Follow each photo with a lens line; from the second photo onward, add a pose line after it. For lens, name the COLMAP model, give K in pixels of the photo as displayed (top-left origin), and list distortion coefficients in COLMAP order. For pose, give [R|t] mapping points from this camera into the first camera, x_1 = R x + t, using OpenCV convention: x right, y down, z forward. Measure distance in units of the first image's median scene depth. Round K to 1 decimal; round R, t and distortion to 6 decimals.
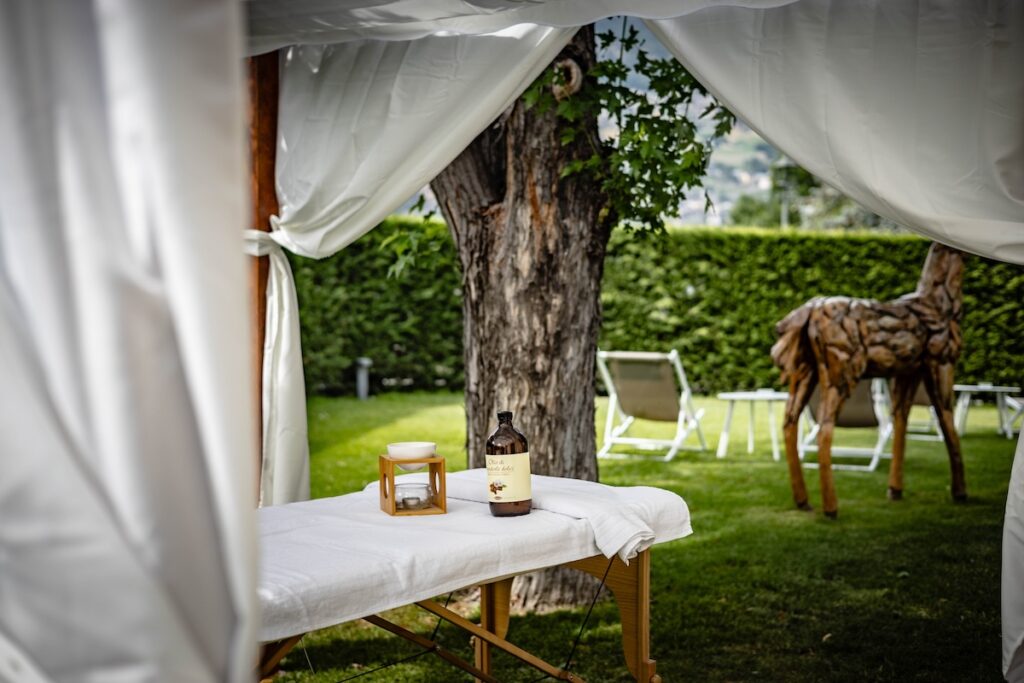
lens RADIAL K [[1475.4, 0, 512.1], [0, 1475.4, 341.6], [0, 0, 1]] dist [-0.000234, 0.000000]
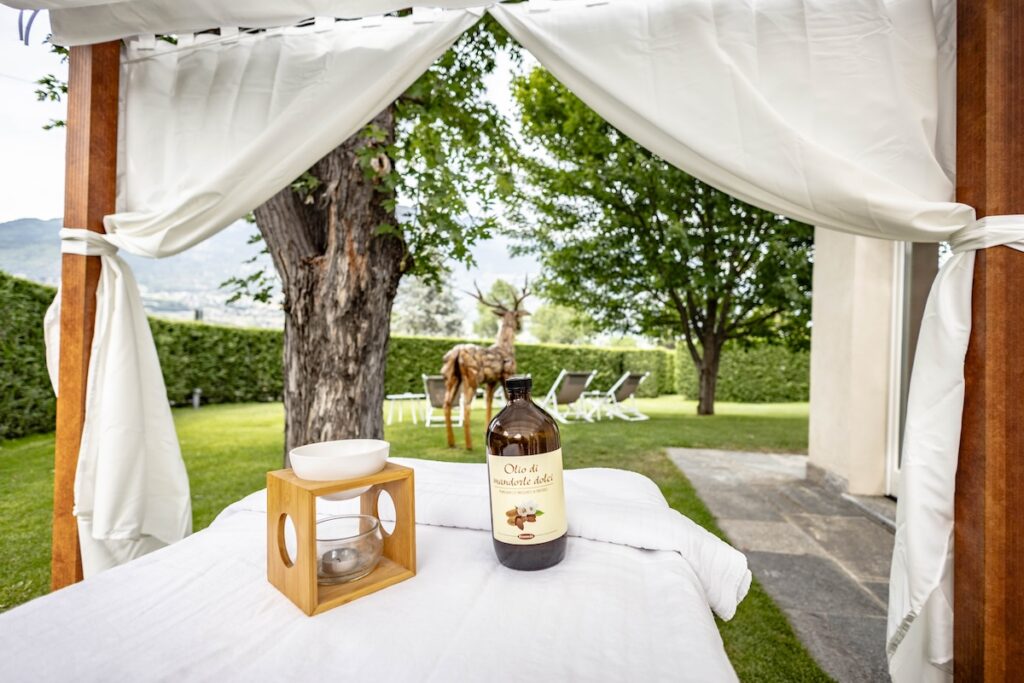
lens RADIAL K [[477.6, 0, 510.8], [0, 477.6, 340.9], [0, 0, 1]] dist [0.012227, -0.001431]
pose [[0.887132, 0.014531, 0.461288, -0.058485], [0.025707, 0.996397, -0.080827, 0.029818], [-0.460800, 0.083562, 0.883561, 0.512545]]
